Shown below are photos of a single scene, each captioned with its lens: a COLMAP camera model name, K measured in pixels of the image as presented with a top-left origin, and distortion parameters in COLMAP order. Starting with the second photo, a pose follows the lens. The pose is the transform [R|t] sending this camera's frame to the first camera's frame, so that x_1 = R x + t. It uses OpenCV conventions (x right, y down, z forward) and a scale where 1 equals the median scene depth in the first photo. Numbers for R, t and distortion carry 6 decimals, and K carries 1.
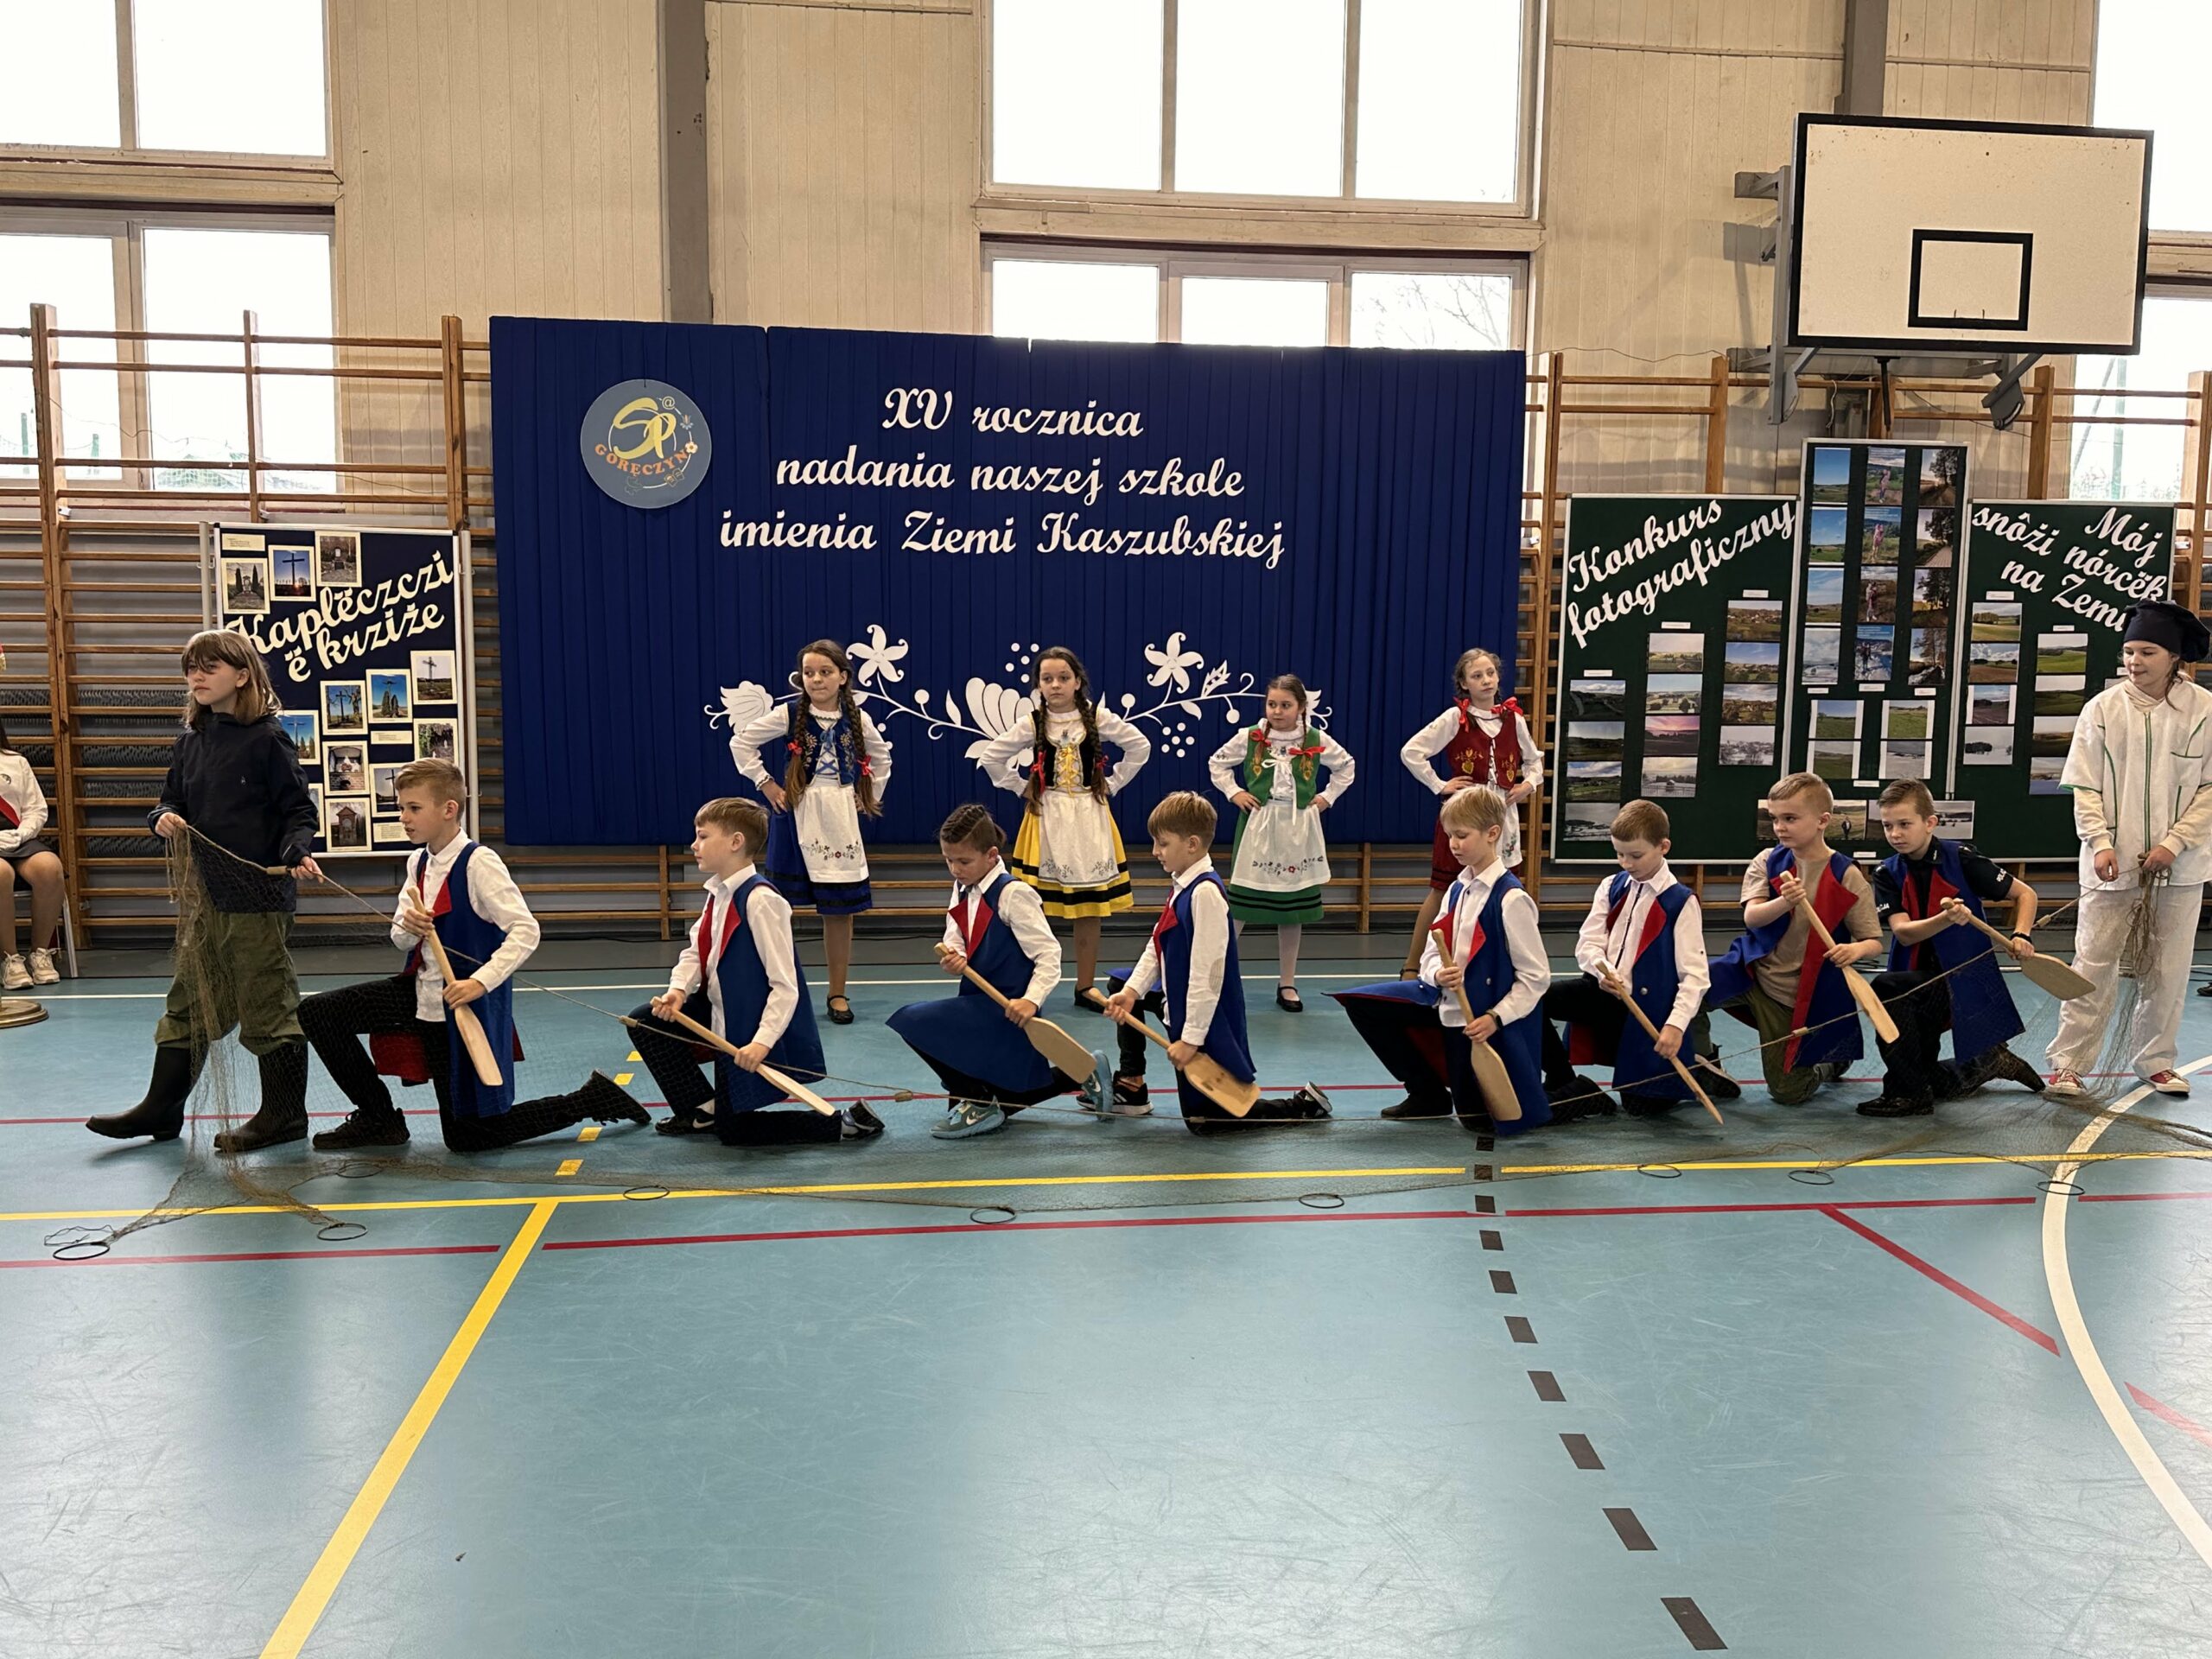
lens RADIAL K [[1791.6, 0, 1106.0], [0, 1791.6, 829.5], [0, 0, 1]] dist [0.176407, -0.302221]
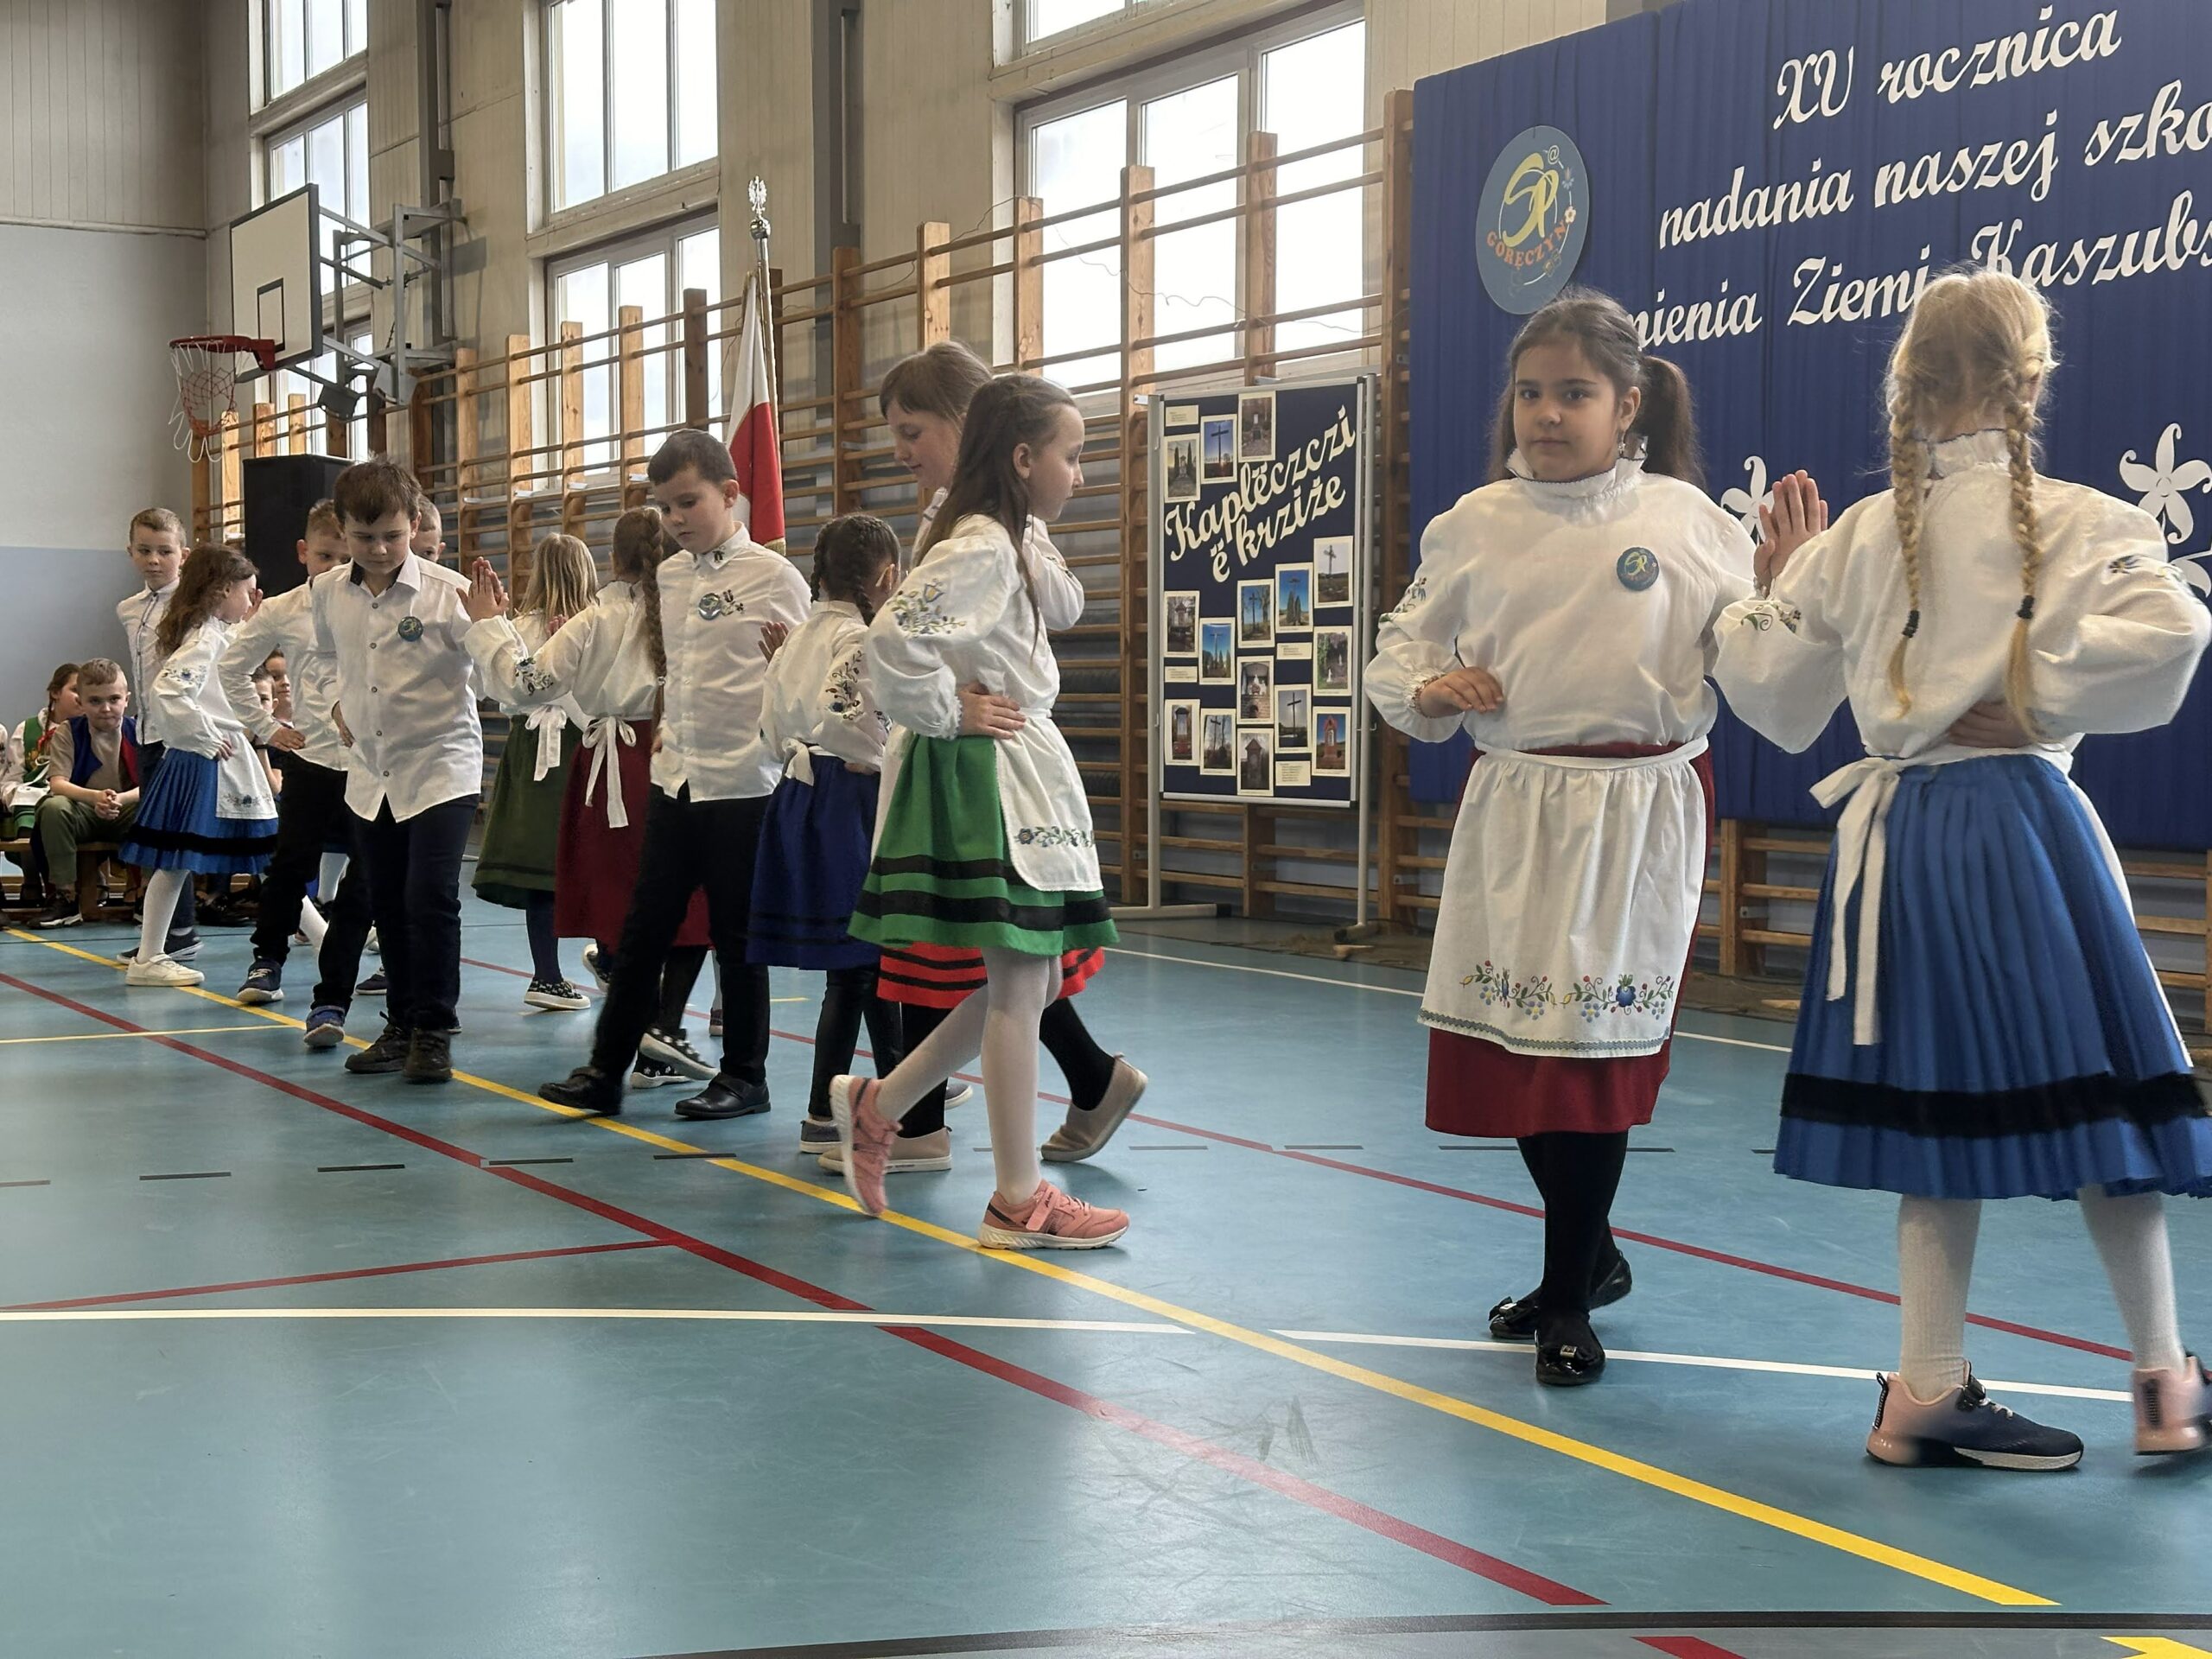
lens RADIAL K [[3108.1, 0, 1106.0], [0, 3108.1, 829.5], [0, 0, 1]] dist [0.205391, -0.365658]
pose [[0.389071, 0.032262, -0.920643, 0.772778], [-0.100473, 0.994911, -0.007596, 0.041694], [0.915712, 0.095455, 0.390332, 0.405028]]
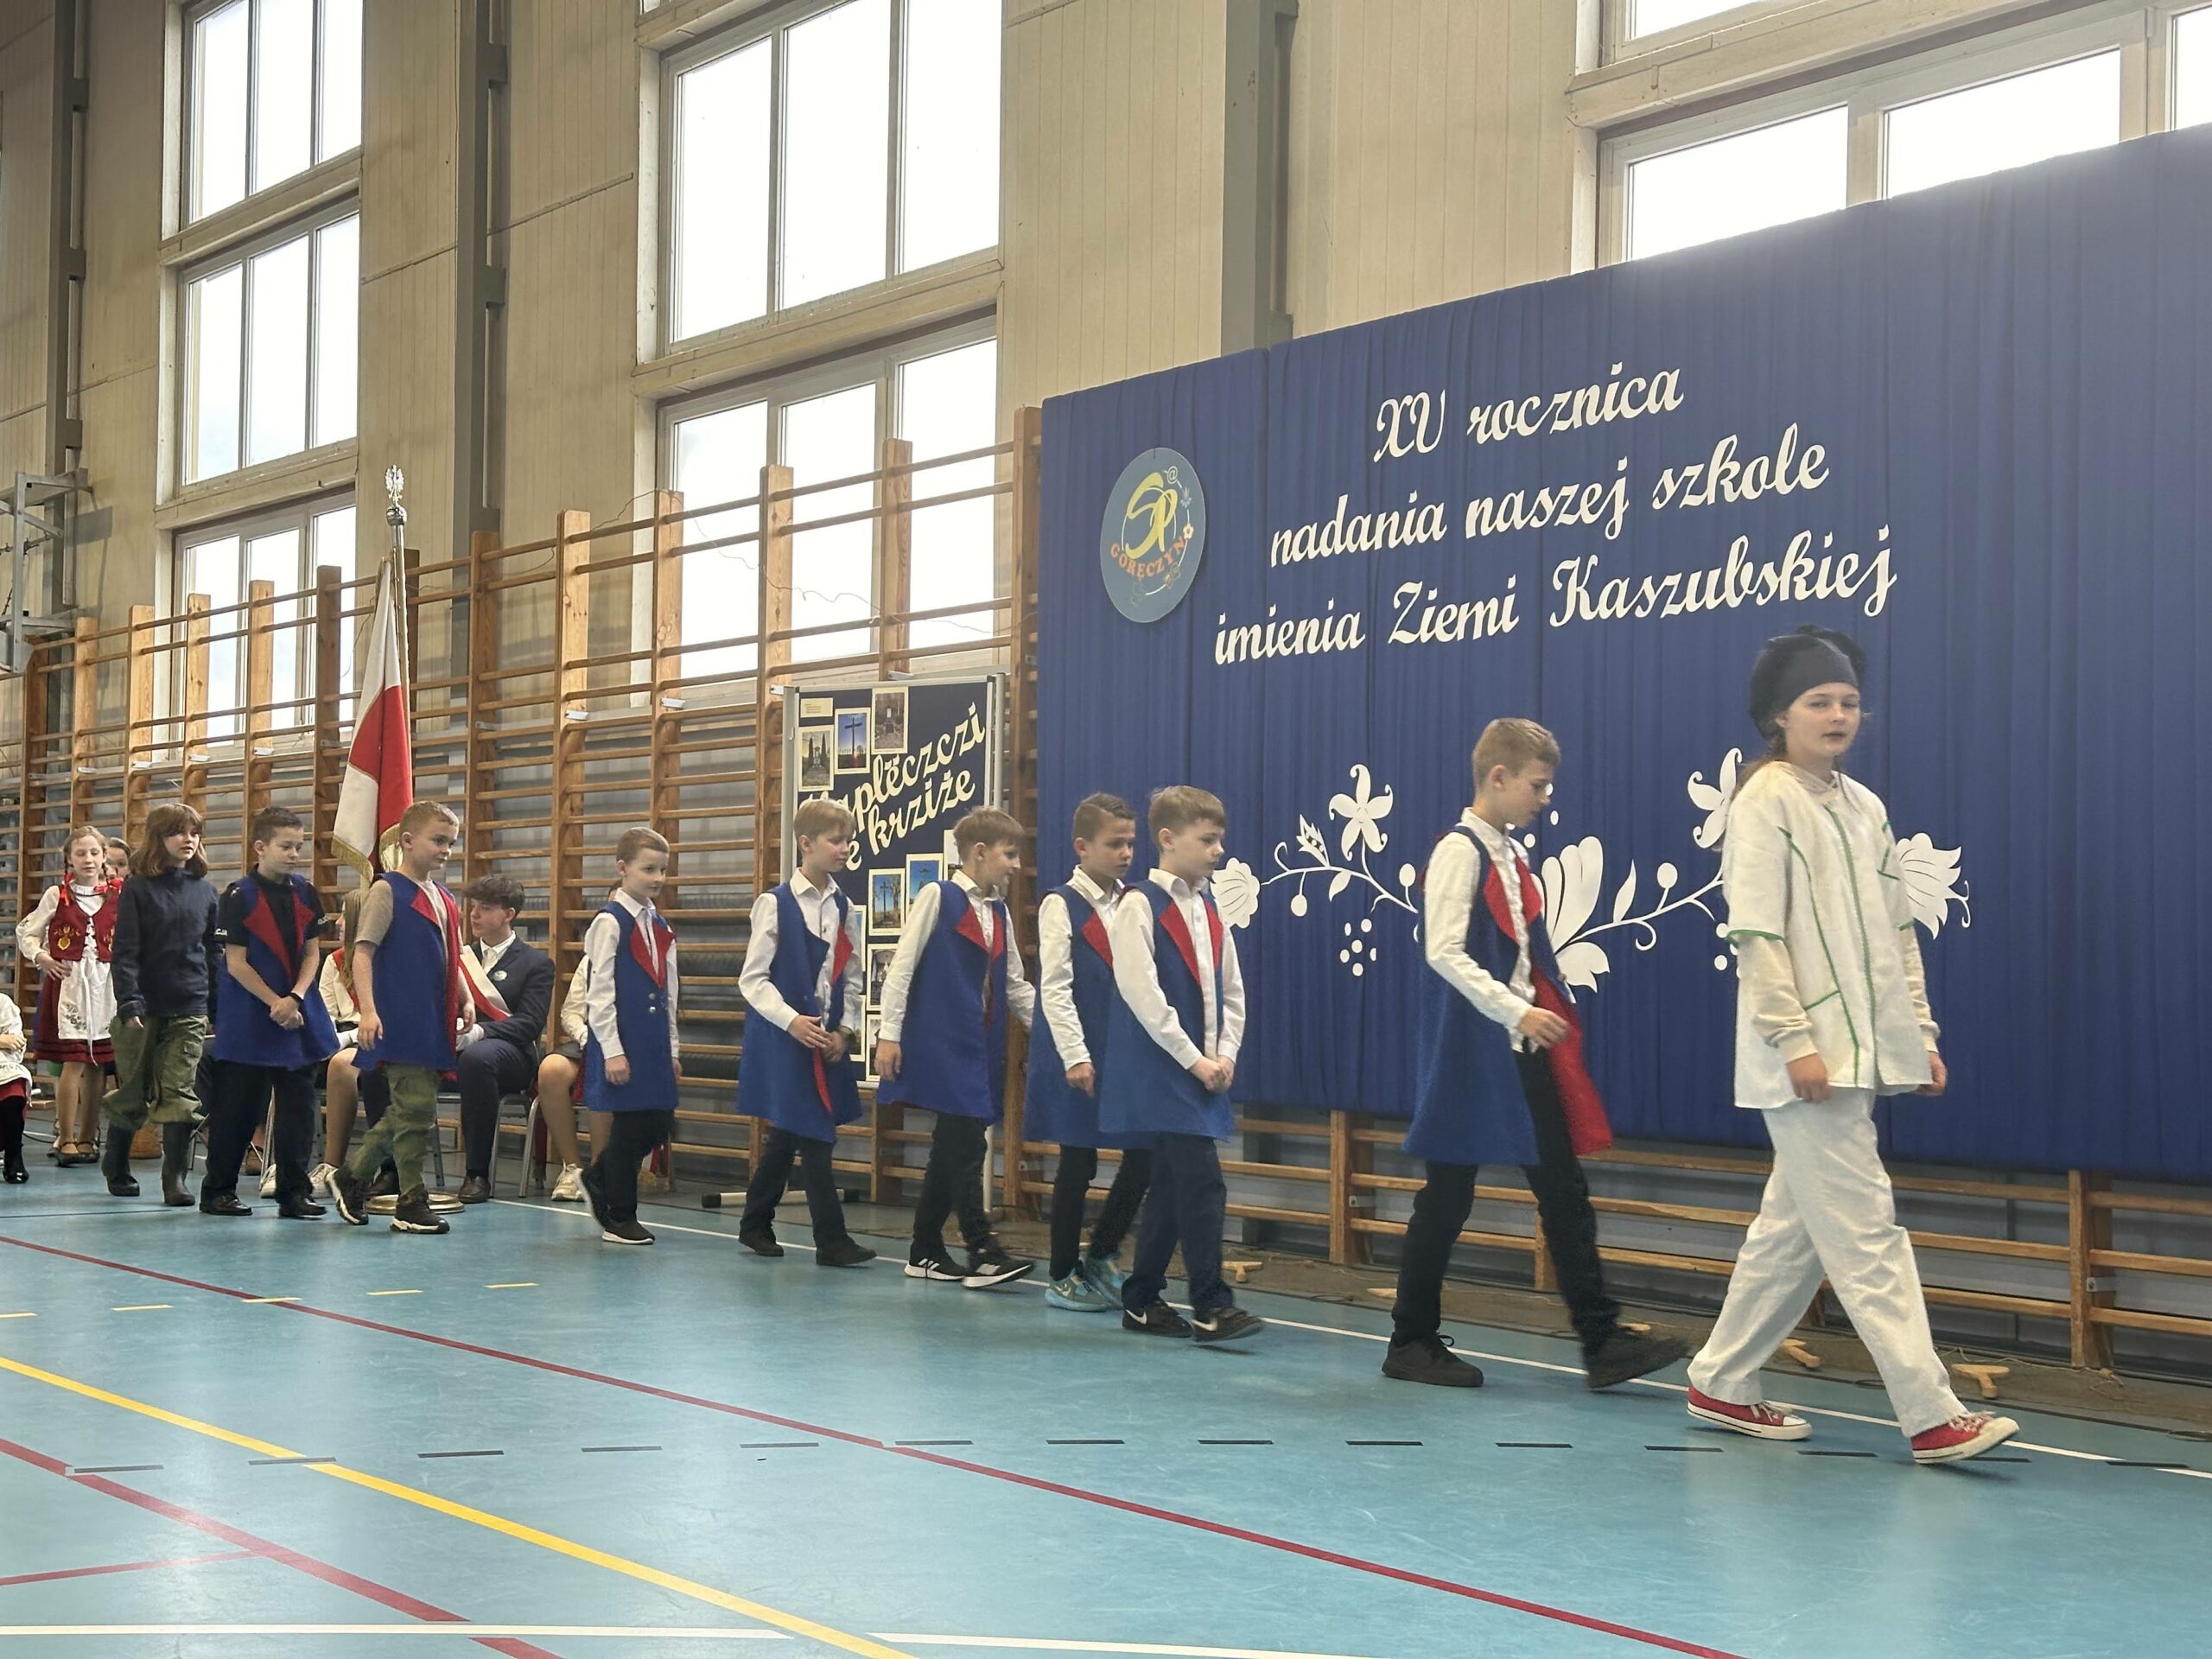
lens RADIAL K [[3108.1, 0, 1106.0], [0, 3108.1, 829.5], [0, 0, 1]] dist [0.205391, -0.365658]
pose [[0.491456, -0.040539, -0.869958, 0.794578], [-0.106371, 0.988643, -0.106161, 0.035901], [0.864382, 0.144712, 0.481563, 0.400536]]
